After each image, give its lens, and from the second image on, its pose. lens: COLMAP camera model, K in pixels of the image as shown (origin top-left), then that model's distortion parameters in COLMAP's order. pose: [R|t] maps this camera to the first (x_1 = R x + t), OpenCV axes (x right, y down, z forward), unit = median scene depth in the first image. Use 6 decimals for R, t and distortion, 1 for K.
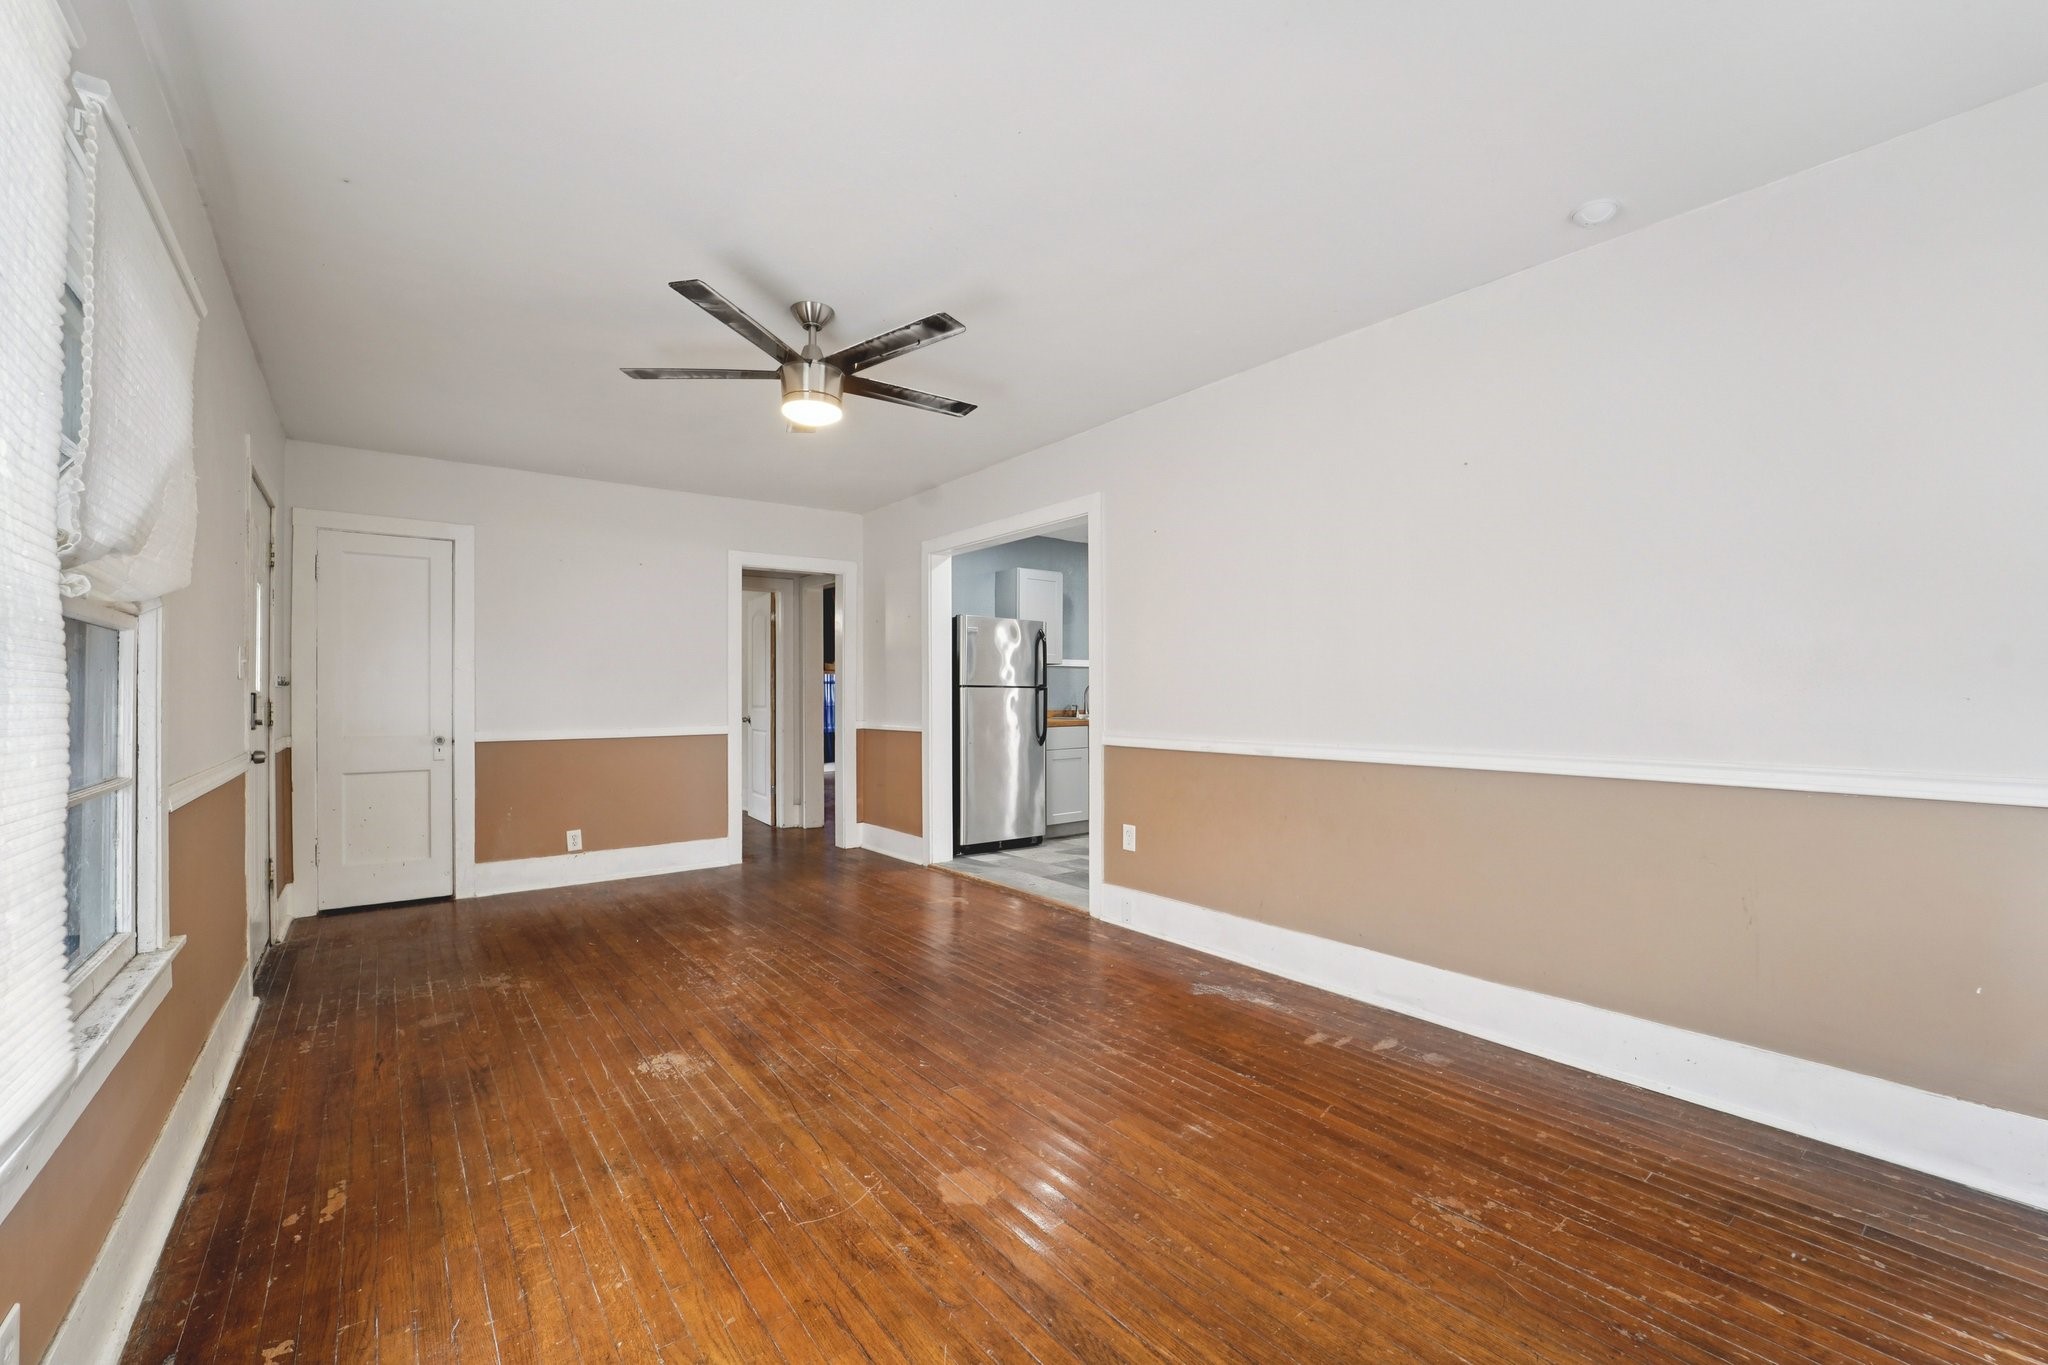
lens RADIAL K [[847.4, 0, 1024.0], [0, 847.4, 682.5], [0, 0, 1]] dist [-0.002611, -0.000123]
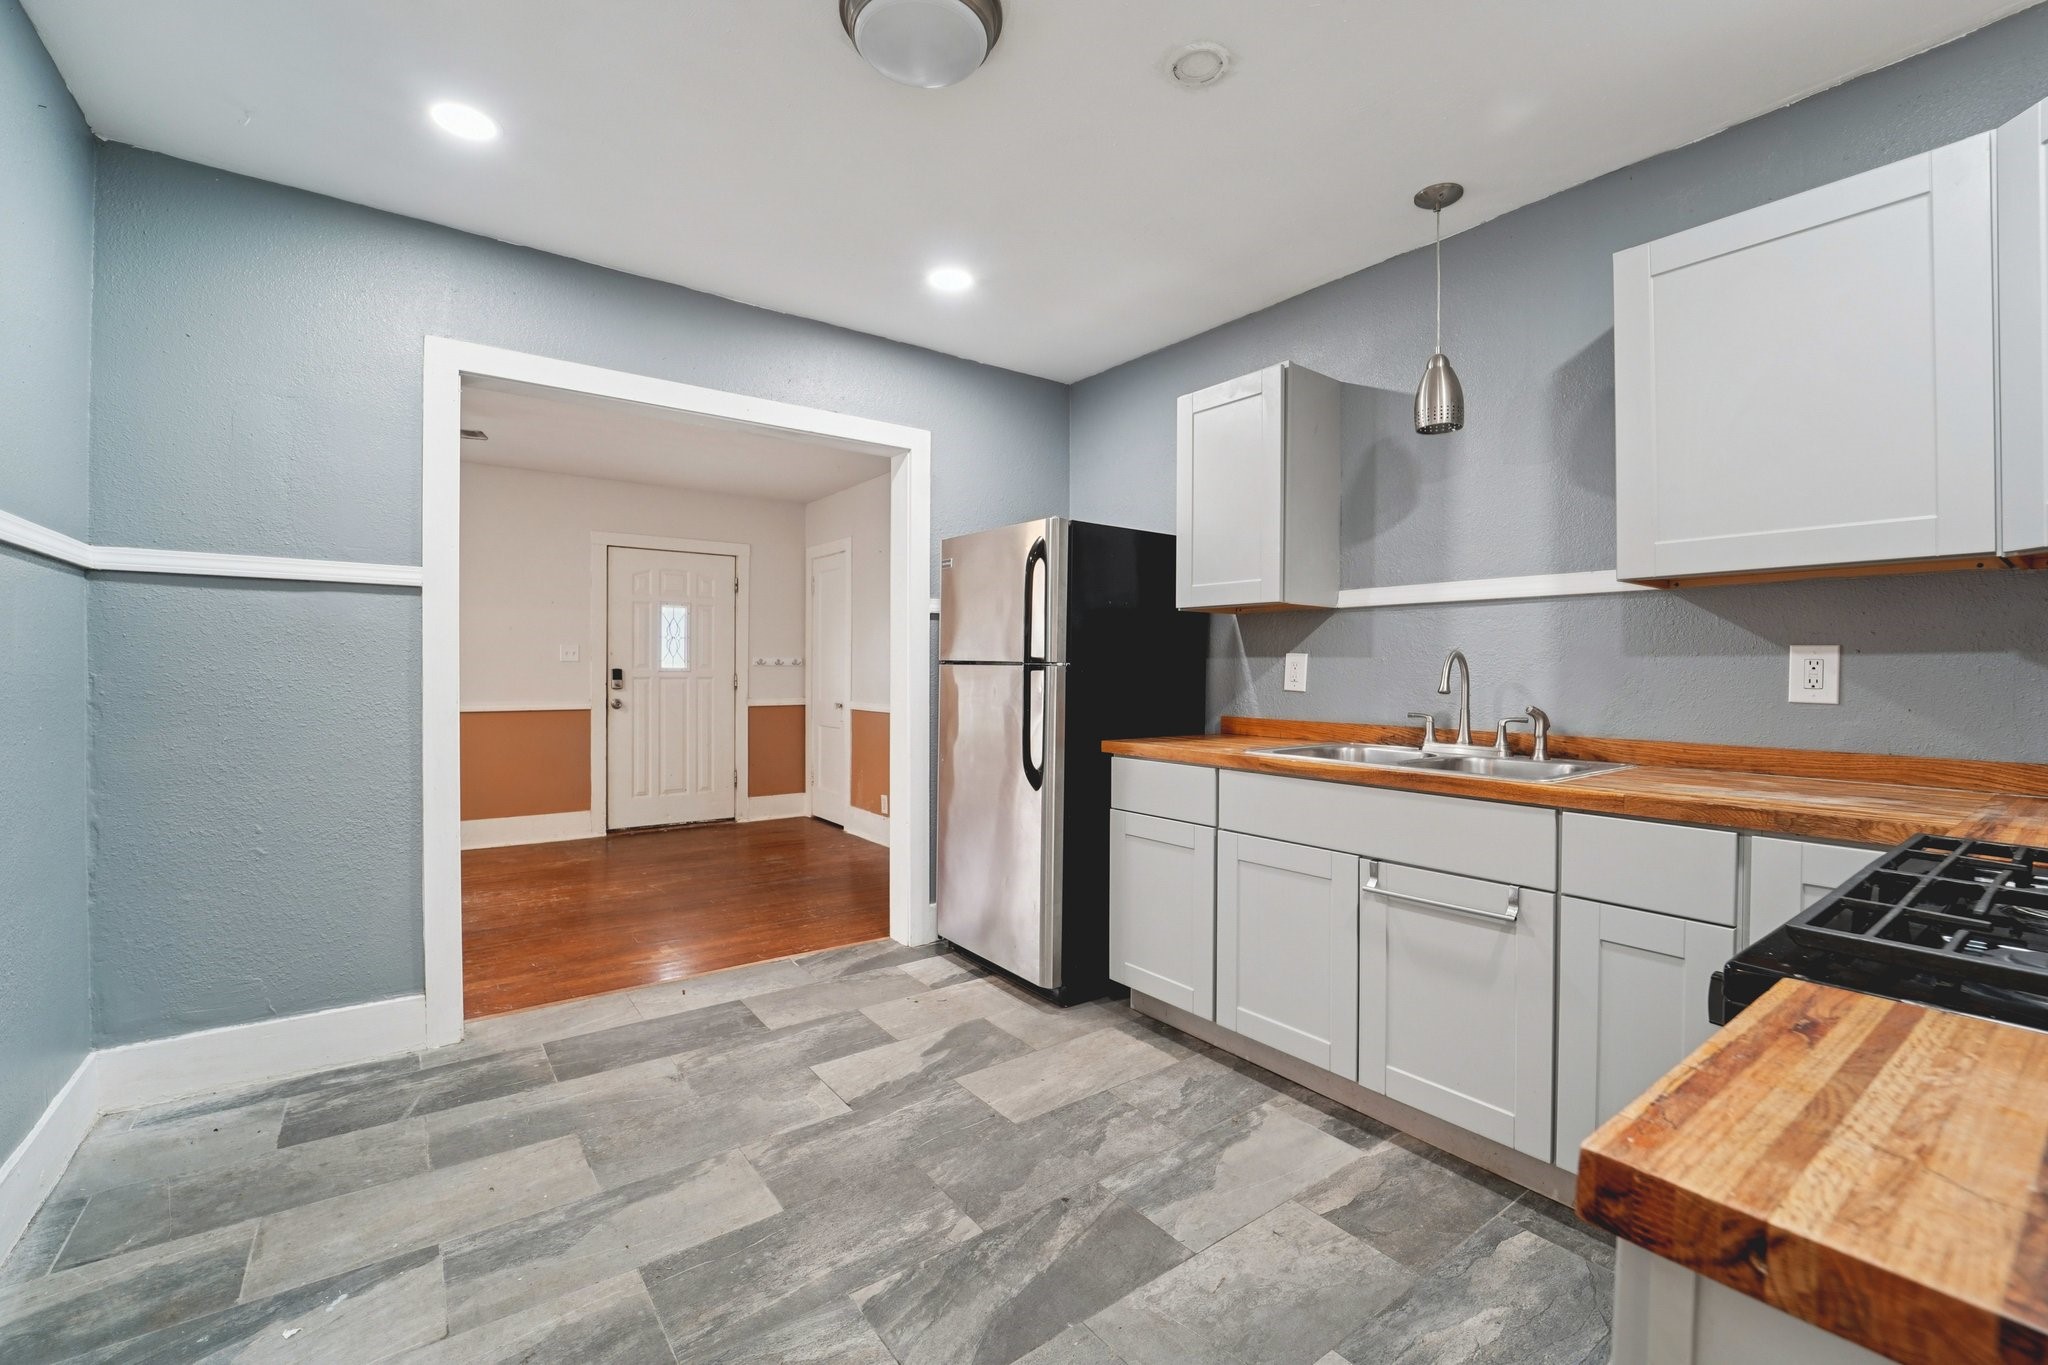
lens RADIAL K [[862.3, 0, 1019.4], [0, 862.3, 669.3], [0, 0, 1]] dist [-0.000822, 0.000028]
pose [[-0.002075, 0.009195, -0.999956, 0.878223], [0.019108, 0.999776, 0.009154, 0.016853], [0.999815, -0.019088, -0.002250, 1.879054]]
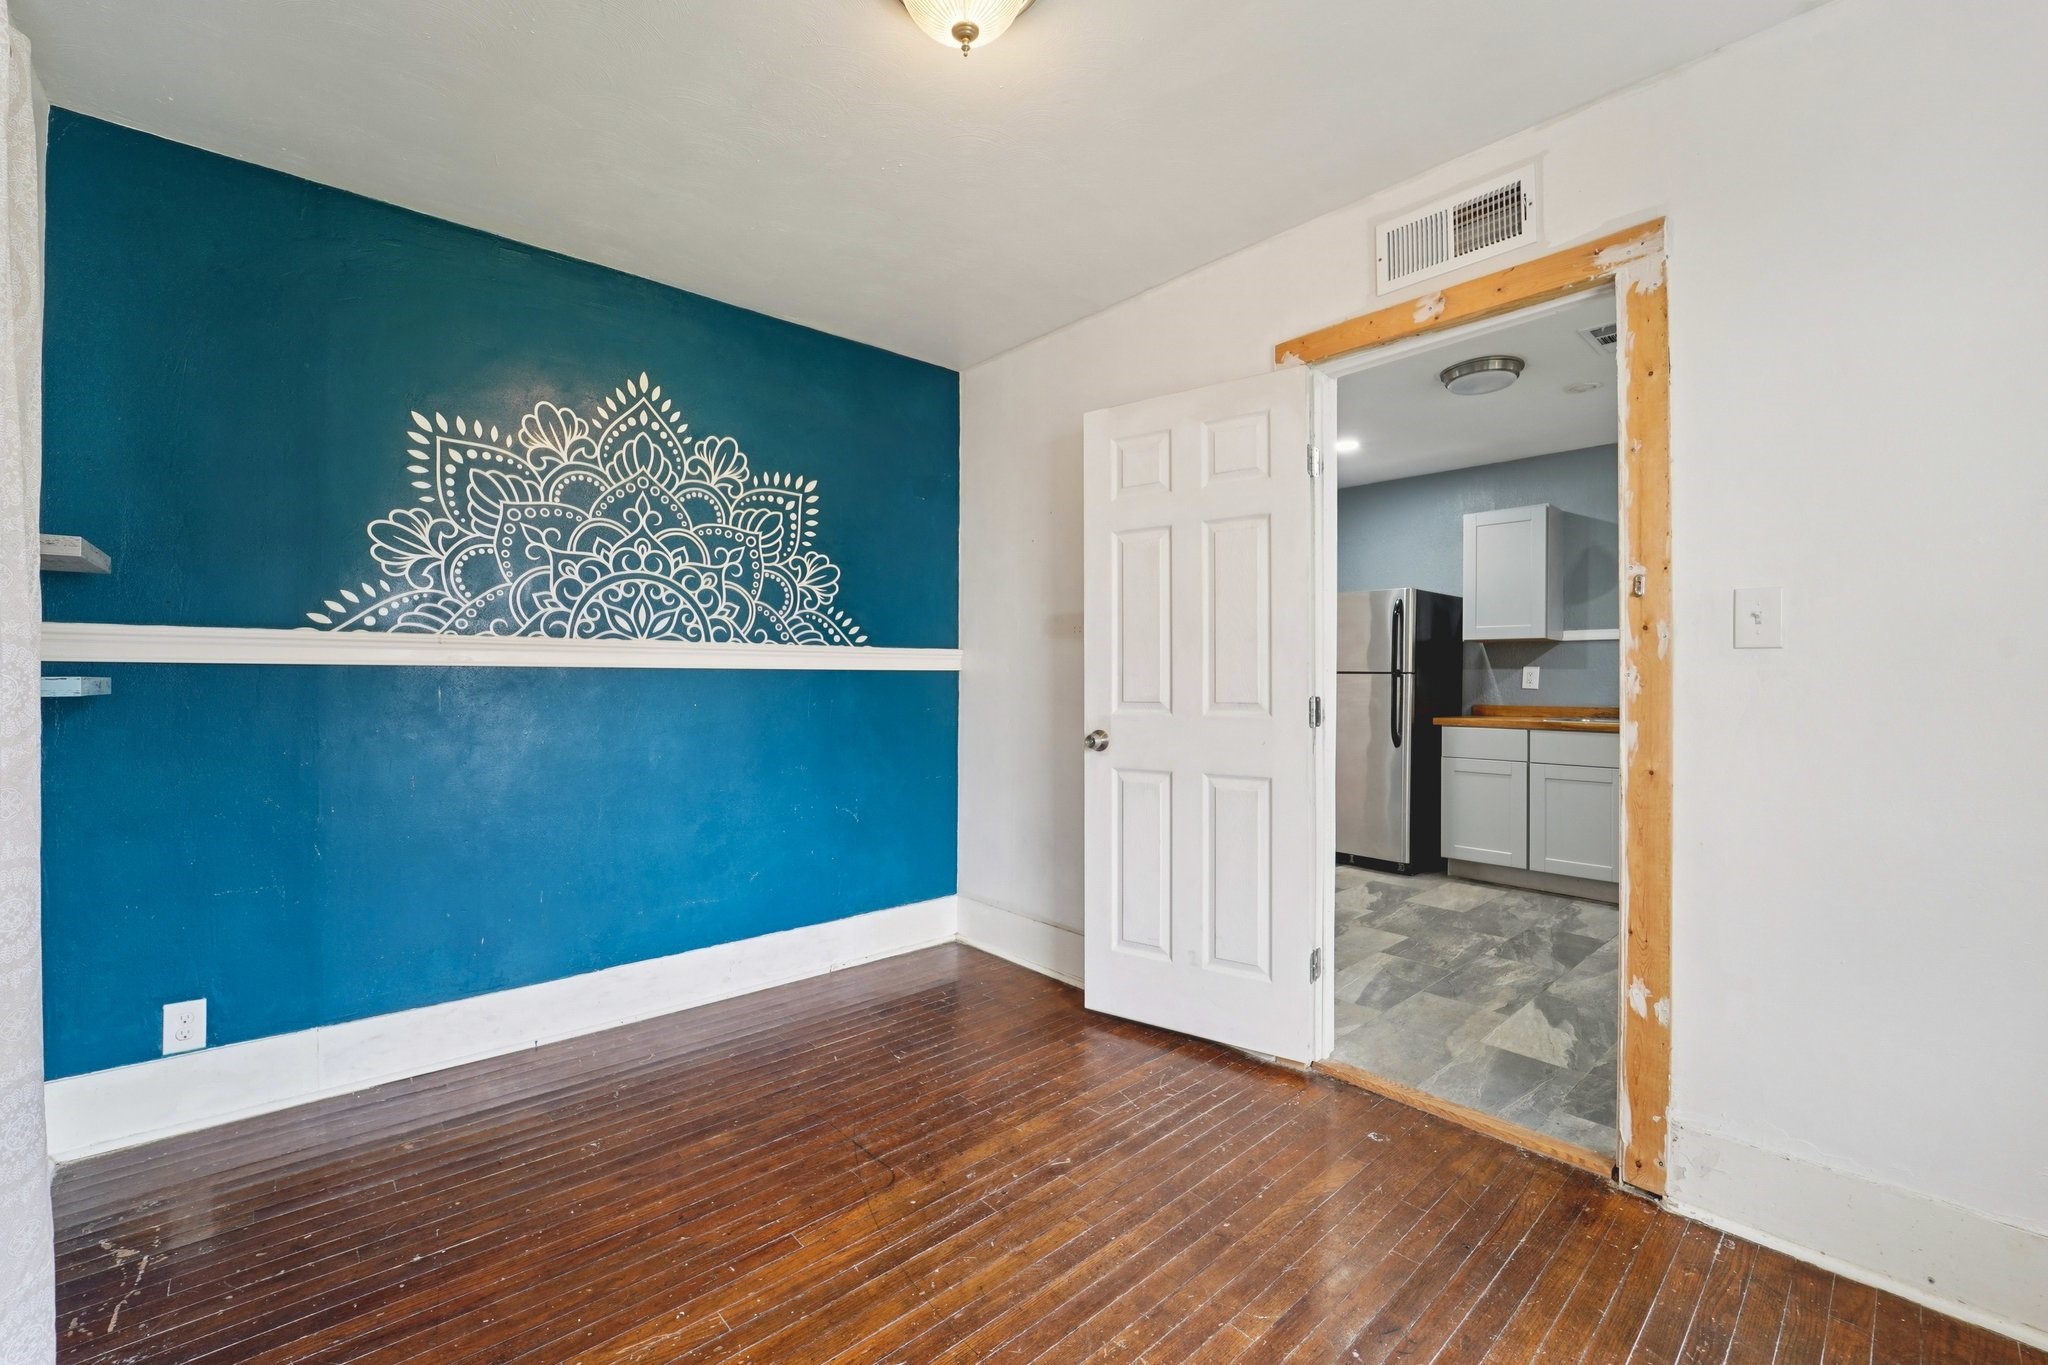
lens RADIAL K [[847.4, 0, 1024.0], [0, 847.4, 682.5], [0, 0, 1]] dist [-0.002611, -0.000123]
pose [[0.102984, 0.012659, -0.994602, 1.375790], [0.021870, 0.999648, 0.014988, 0.000368], [0.994443, -0.023295, 0.102671, 1.127140]]
